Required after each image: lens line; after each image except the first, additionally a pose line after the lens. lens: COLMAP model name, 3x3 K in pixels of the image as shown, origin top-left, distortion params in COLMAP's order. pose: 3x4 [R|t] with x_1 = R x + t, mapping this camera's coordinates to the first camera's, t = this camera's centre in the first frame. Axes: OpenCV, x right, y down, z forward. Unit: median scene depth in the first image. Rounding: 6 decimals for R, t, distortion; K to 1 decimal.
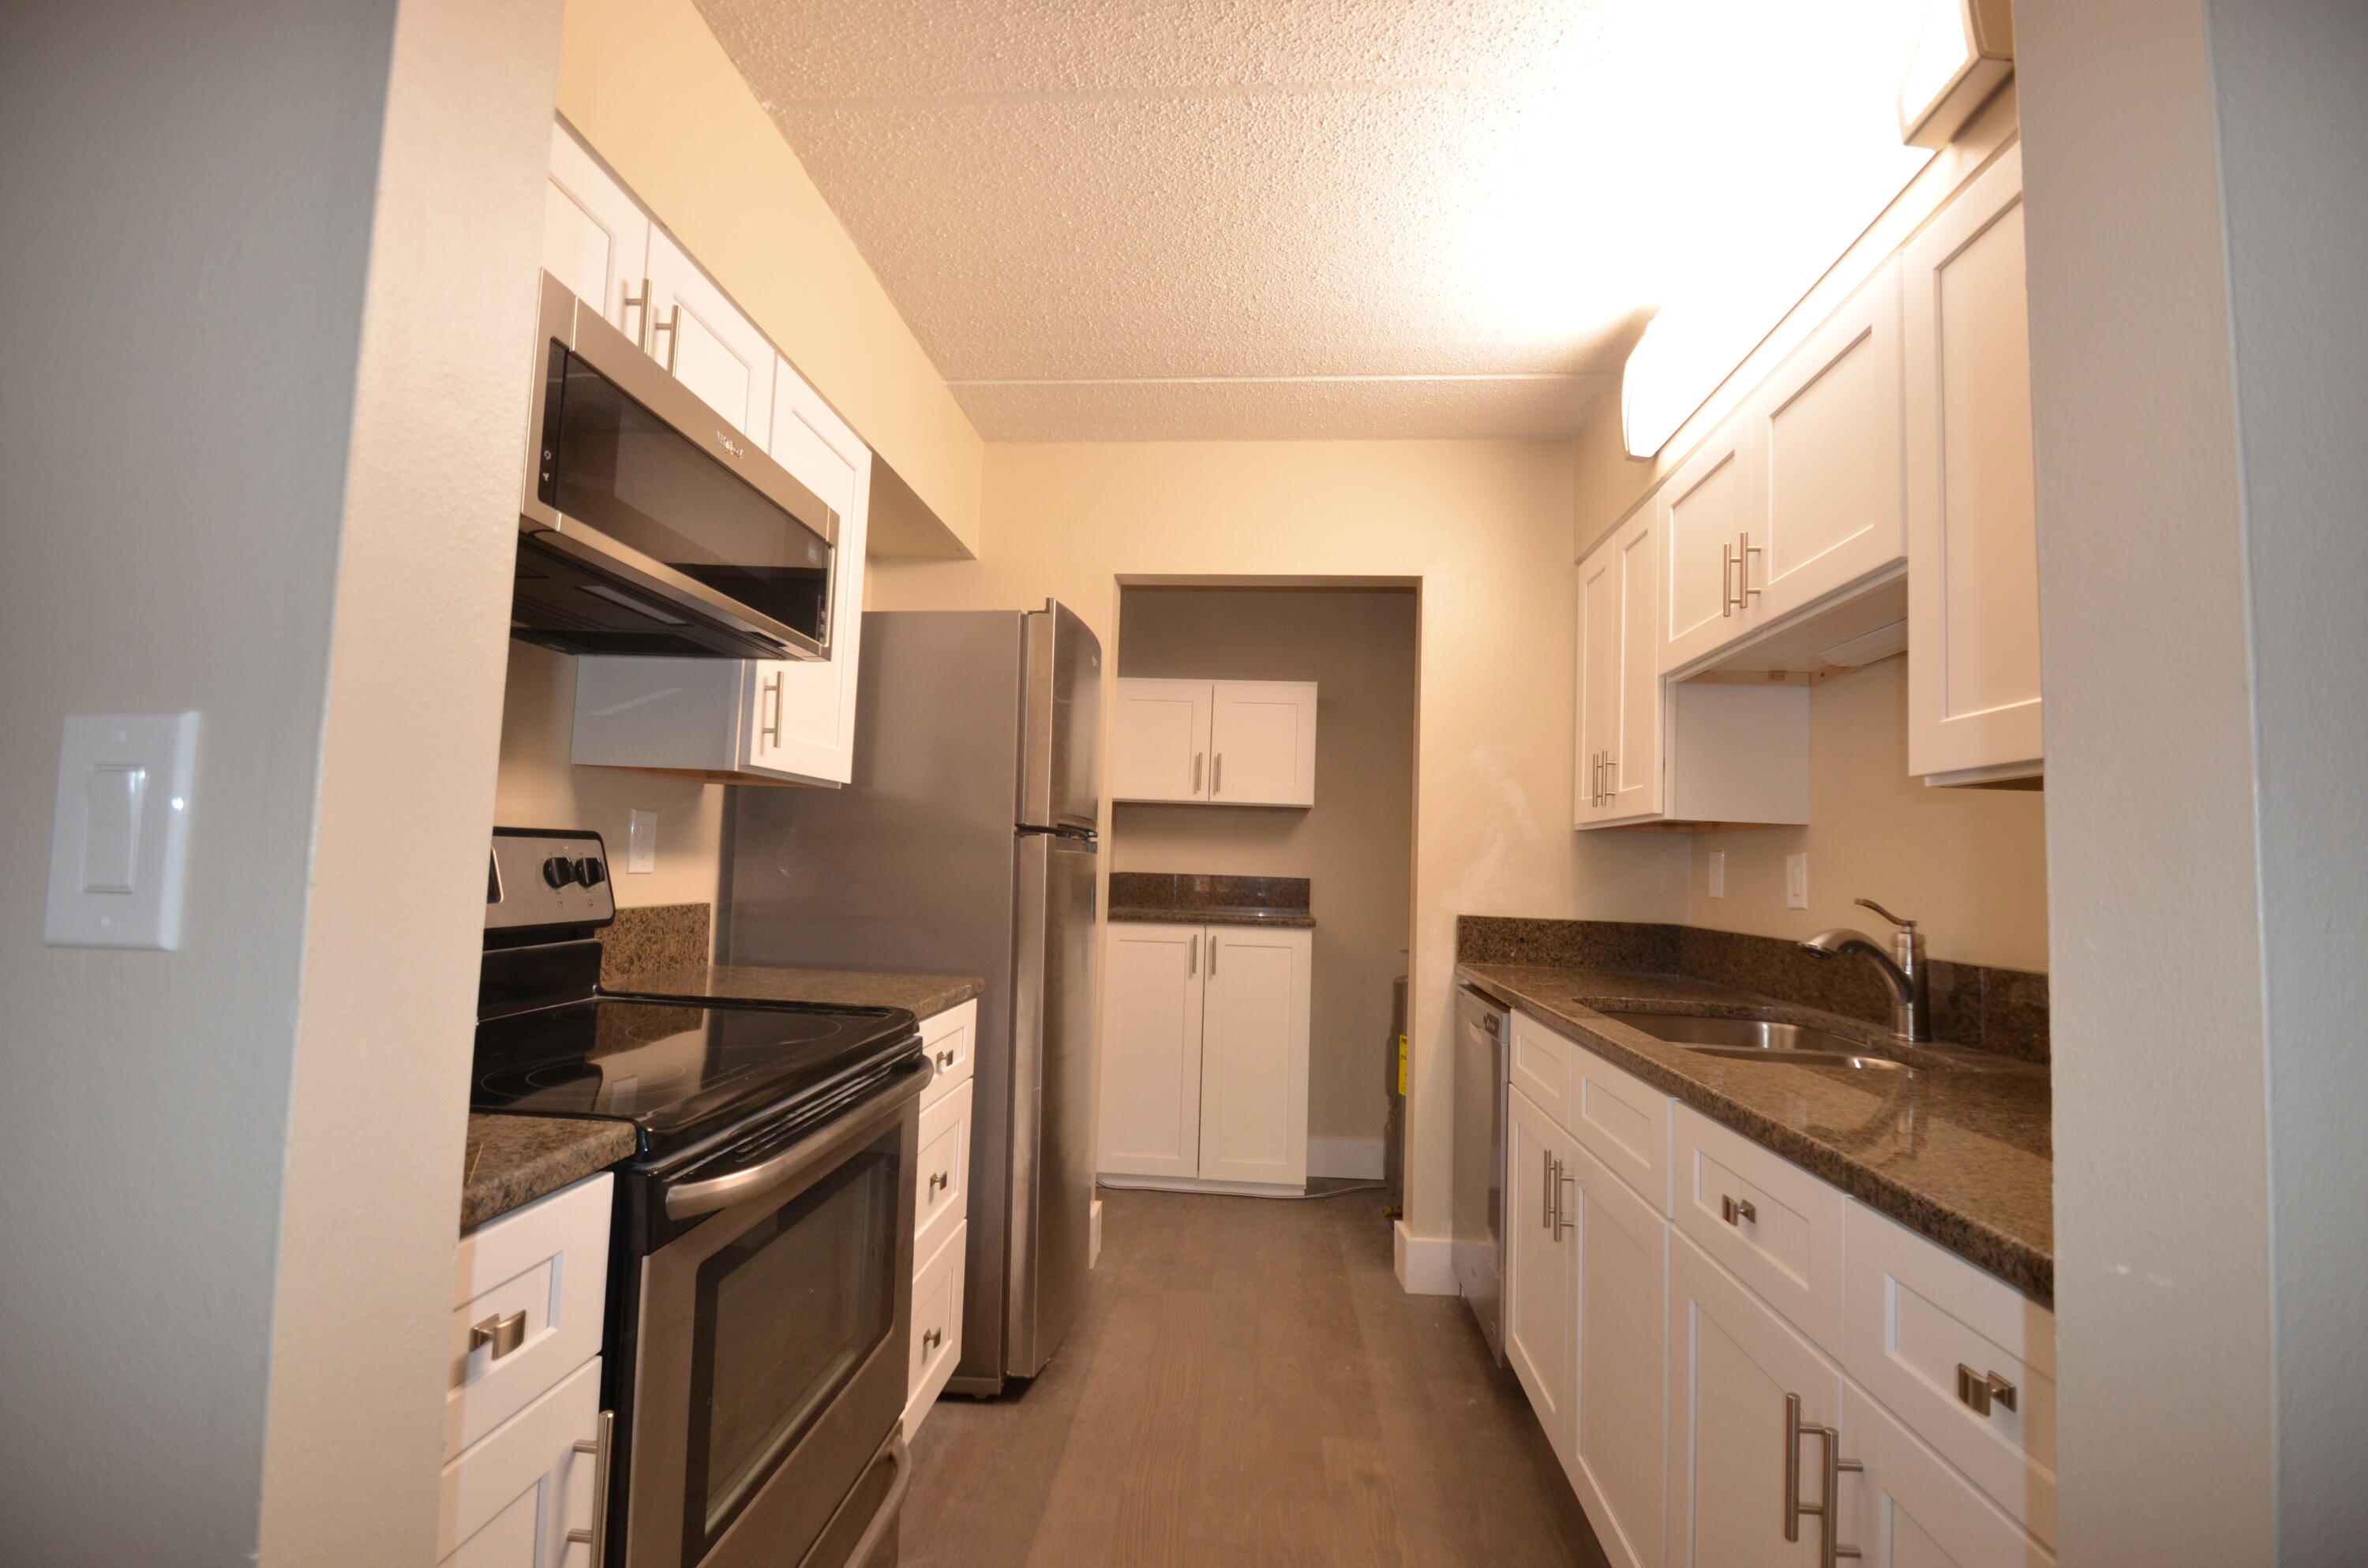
lens RADIAL K [[1067.9, 0, 1165.1], [0, 1067.9, 798.8], [0, 0, 1]] dist [-0.008359, -0.001083]
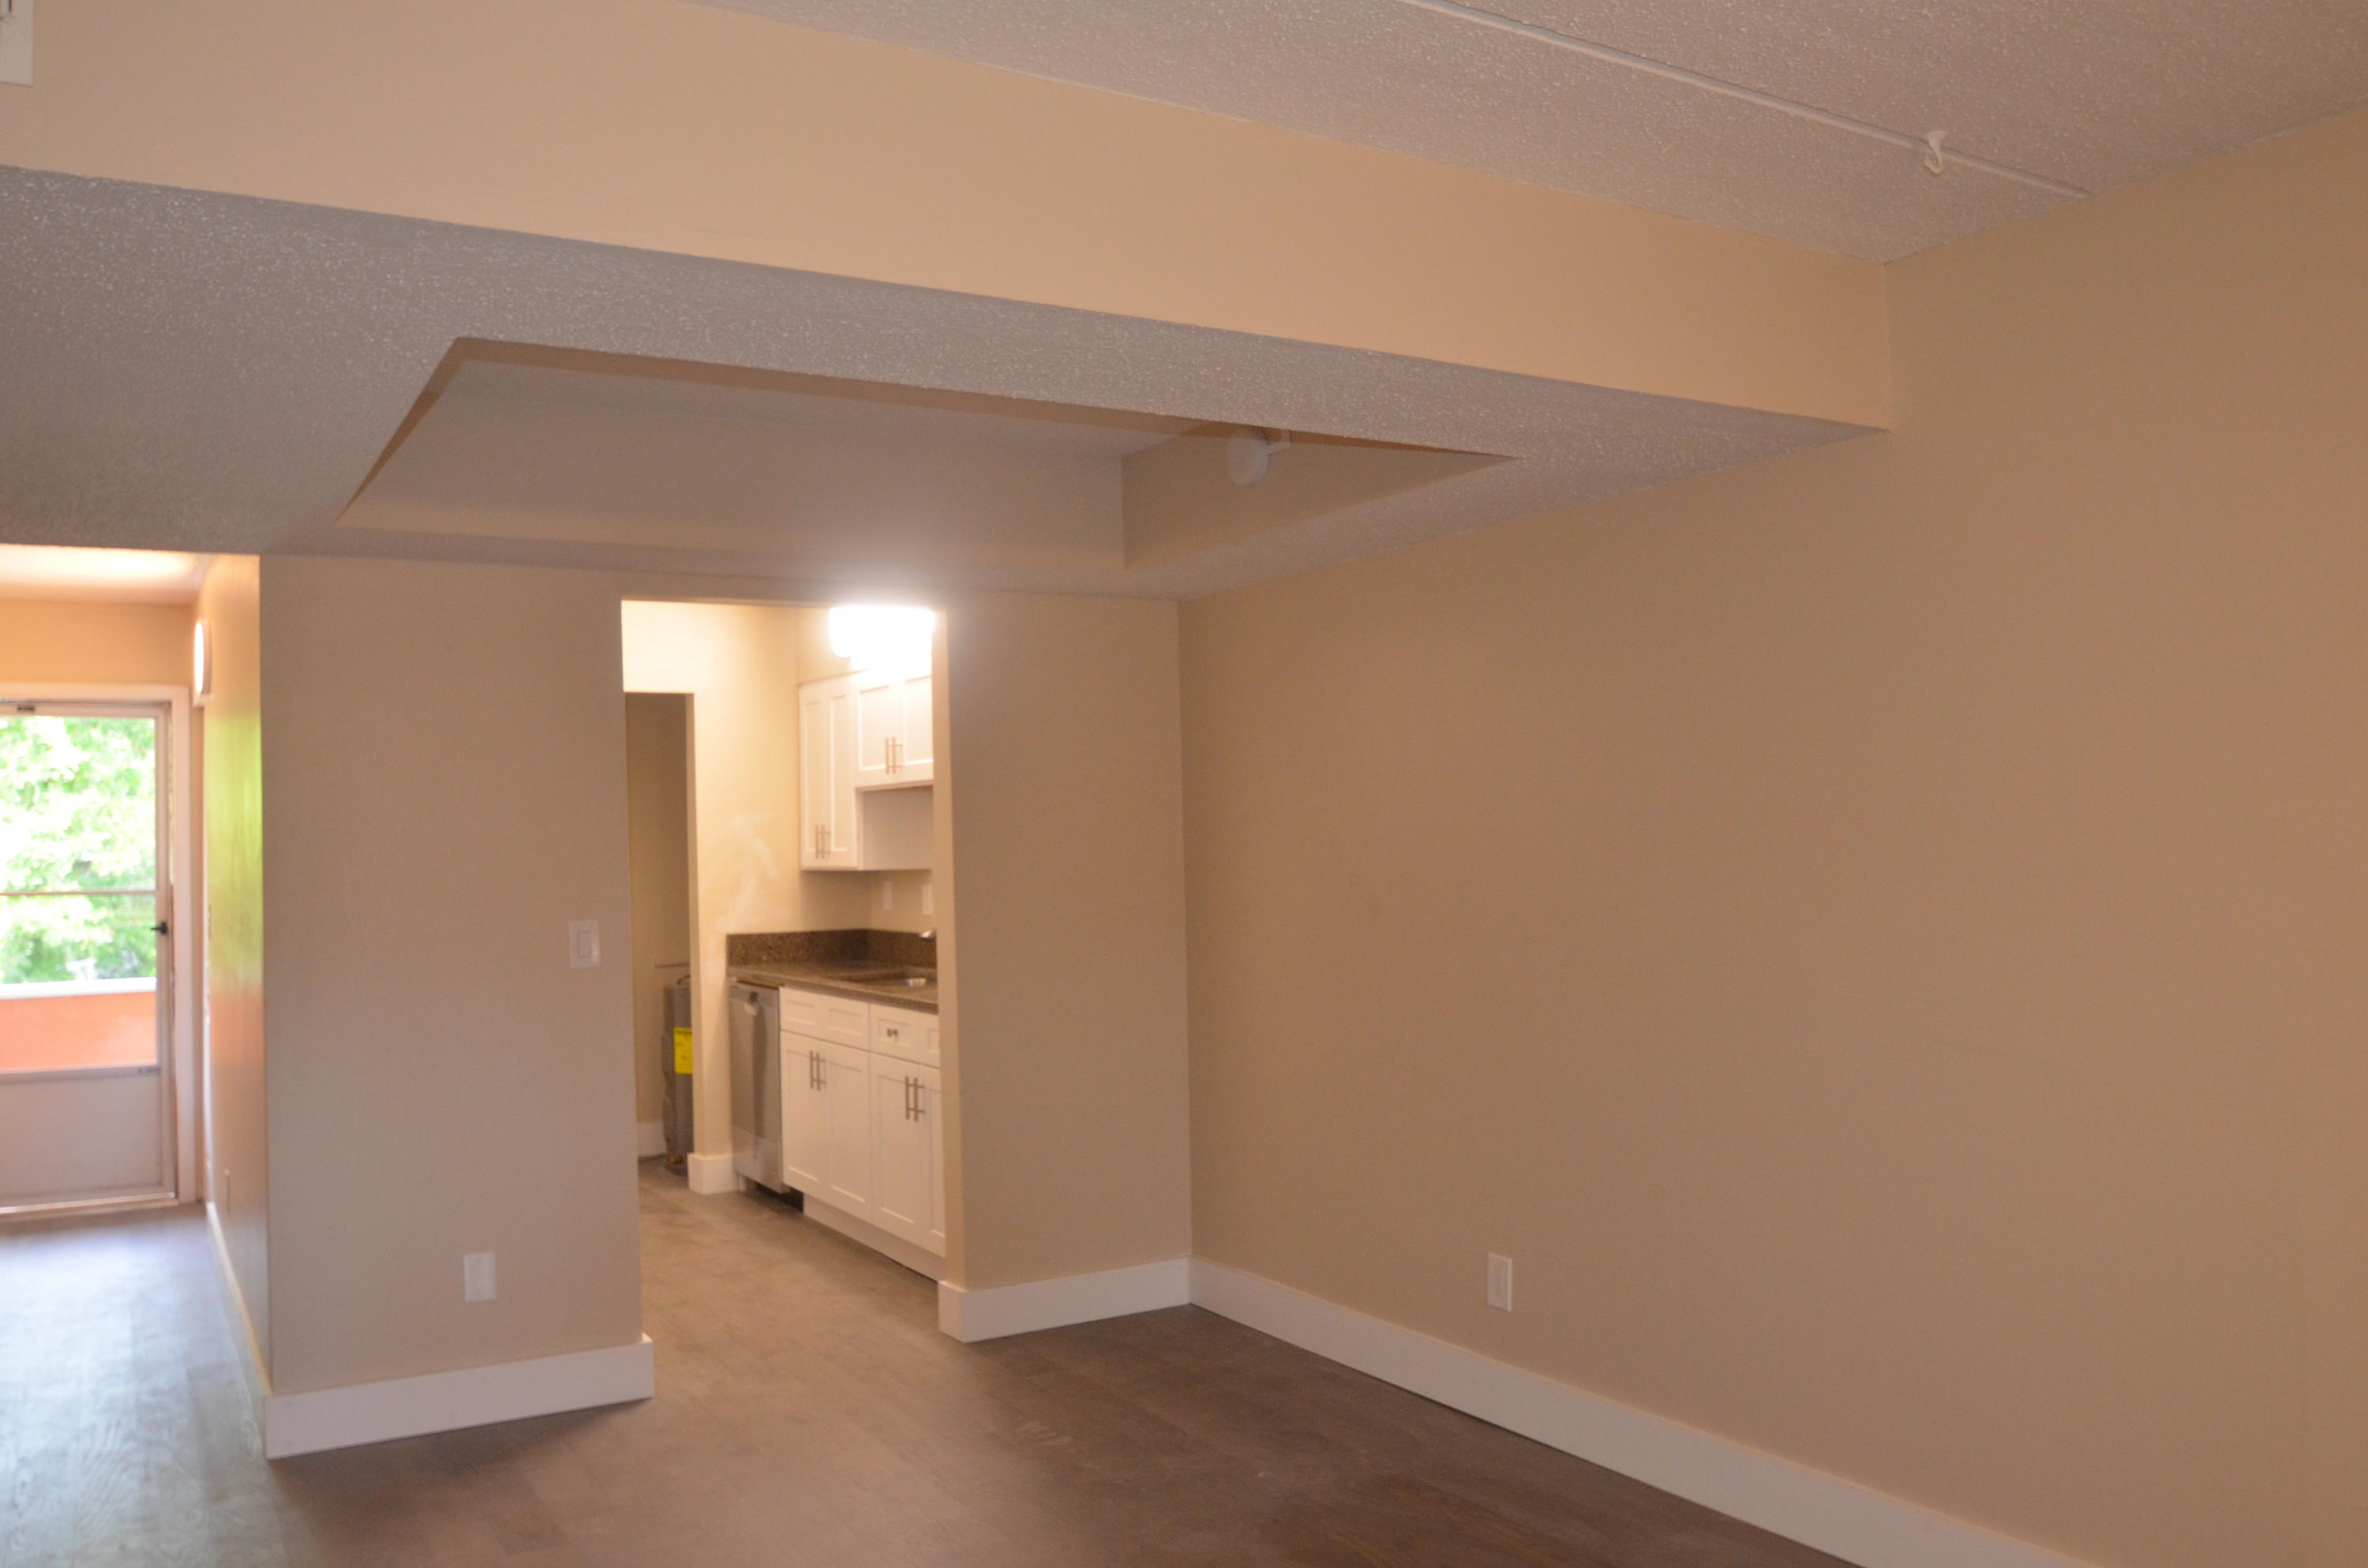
lens RADIAL K [[1846.0, 0, 1178.4], [0, 1846.0, 786.3], [0, 0, 1]] dist [-0.007645, -0.000244]
pose [[0.811051, -0.035660, 0.583888, -0.721554], [0.014626, 0.999064, 0.040699, -0.194524], [-0.584793, -0.024469, 0.810814, -1.459046]]
